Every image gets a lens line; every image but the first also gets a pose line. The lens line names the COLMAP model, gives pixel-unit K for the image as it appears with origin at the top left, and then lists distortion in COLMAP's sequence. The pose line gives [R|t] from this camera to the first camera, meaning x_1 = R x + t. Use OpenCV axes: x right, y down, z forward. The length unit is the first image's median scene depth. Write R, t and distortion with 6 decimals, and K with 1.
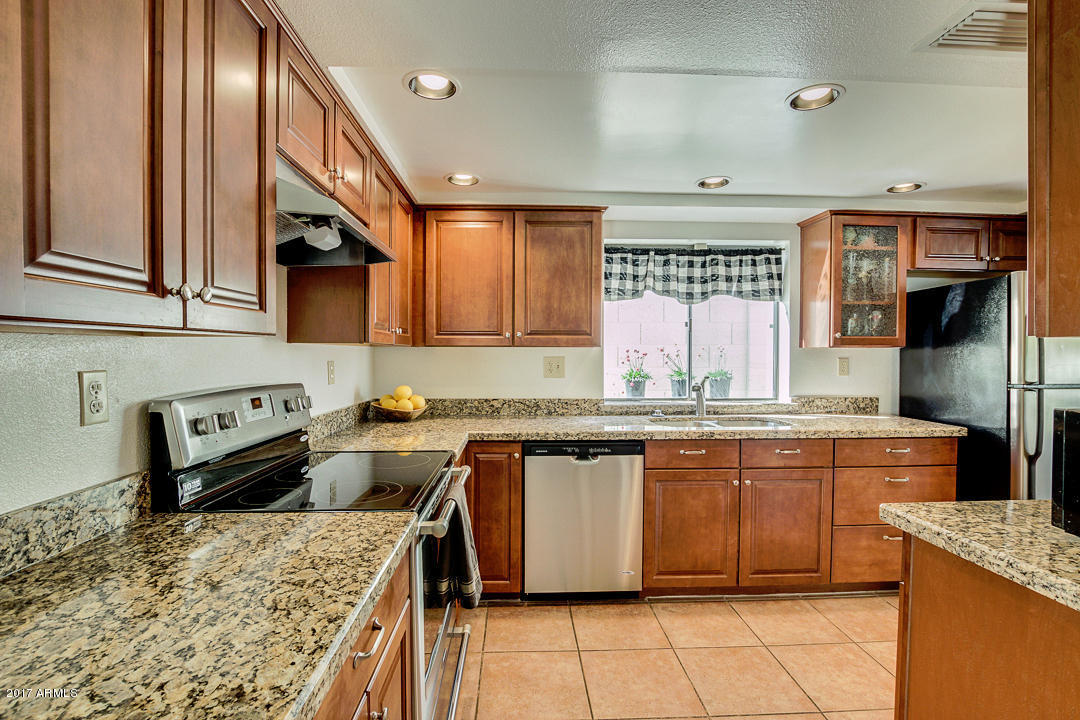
lens RADIAL K [[490.1, 0, 541.4], [0, 490.1, 360.7], [0, 0, 1]] dist [-0.053068, 0.000096]
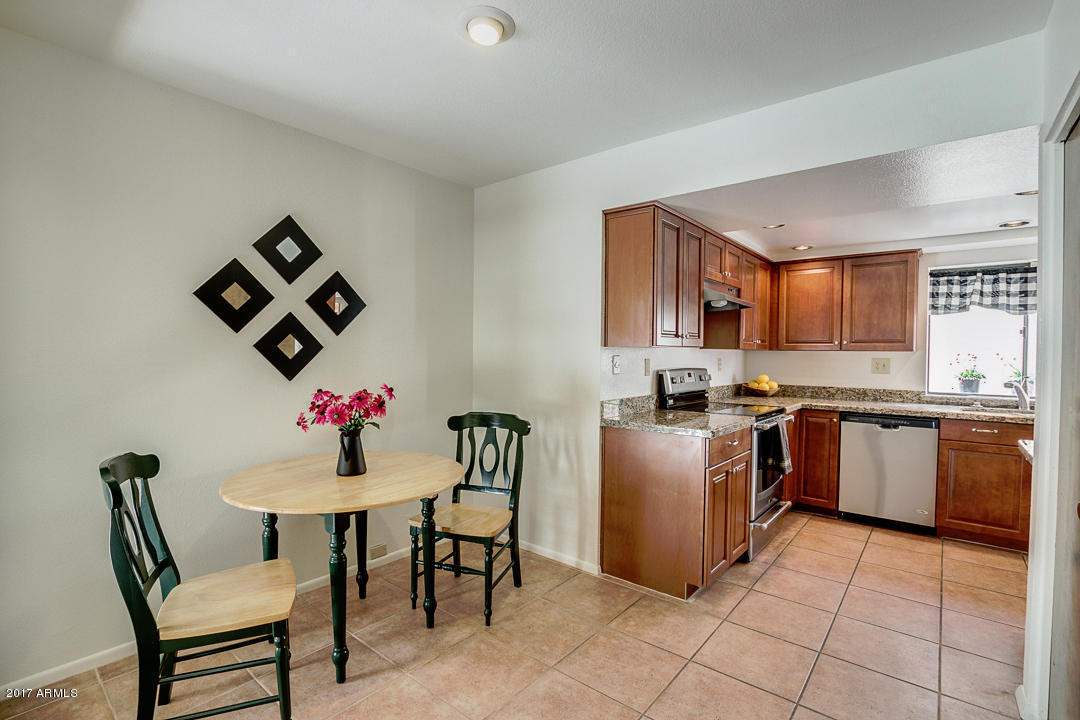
lens RADIAL K [[505.0, 0, 543.1], [0, 505.0, 364.4], [0, 0, 1]] dist [0.004196, 0.000003]
pose [[0.744865, 0.022650, -0.666831, 0.307962], [-0.019680, 0.999735, 0.011975, 0.012408], [0.666925, 0.004203, 0.745113, -0.780610]]
